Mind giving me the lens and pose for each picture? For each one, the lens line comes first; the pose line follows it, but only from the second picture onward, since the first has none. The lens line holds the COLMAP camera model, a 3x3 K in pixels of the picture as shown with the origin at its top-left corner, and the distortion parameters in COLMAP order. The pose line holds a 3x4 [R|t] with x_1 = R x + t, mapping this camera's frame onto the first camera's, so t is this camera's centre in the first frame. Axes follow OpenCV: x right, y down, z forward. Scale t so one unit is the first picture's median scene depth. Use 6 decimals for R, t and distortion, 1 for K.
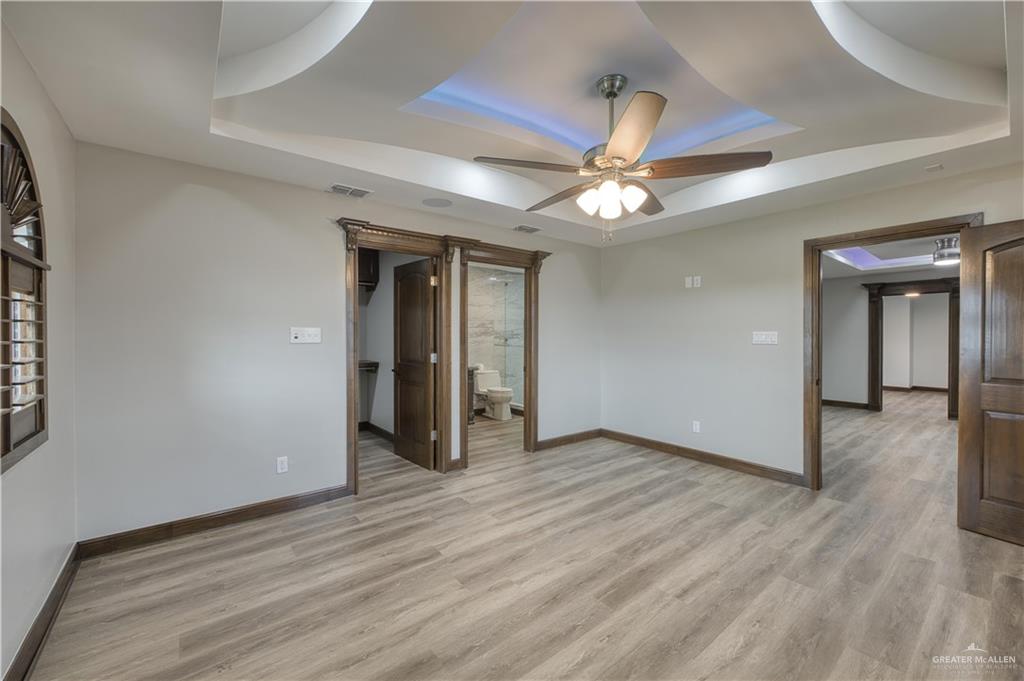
lens RADIAL K [[415.5, 0, 510.1], [0, 415.5, 341.4], [0, 0, 1]] dist [-0.011562, 0.000751]
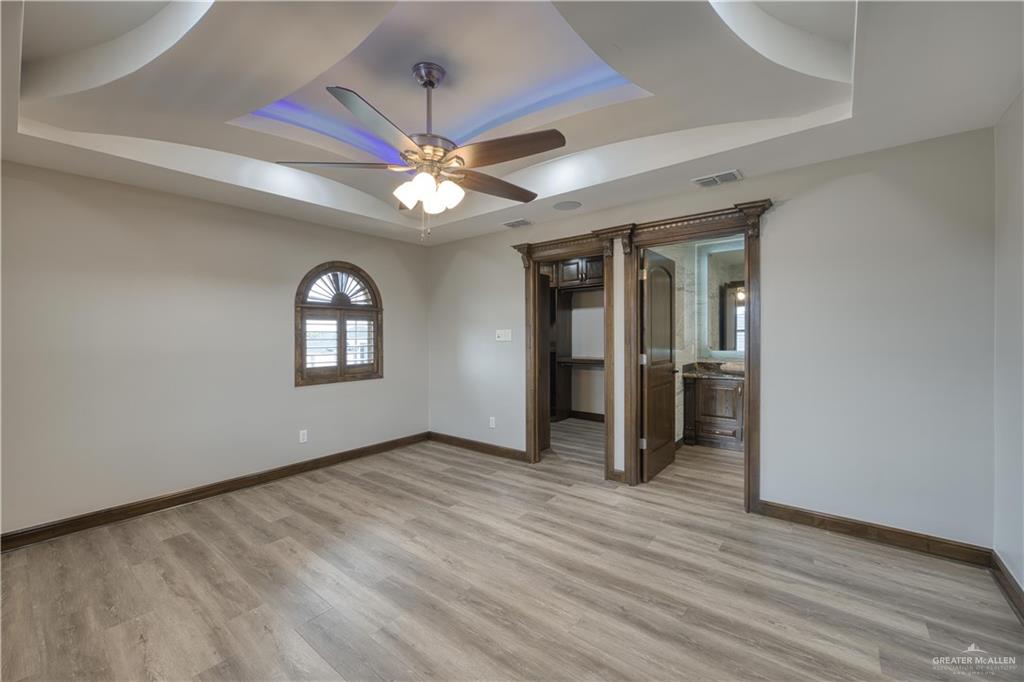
lens RADIAL K [[415.5, 0, 507.6], [0, 415.5, 337.3], [0, 0, 1]] dist [-0.011562, 0.000751]
pose [[0.204332, 0.003554, -0.978895, 0.882595], [-0.005647, 0.999981, 0.002452, -0.011379], [0.978885, 0.005026, 0.204348, 0.713088]]
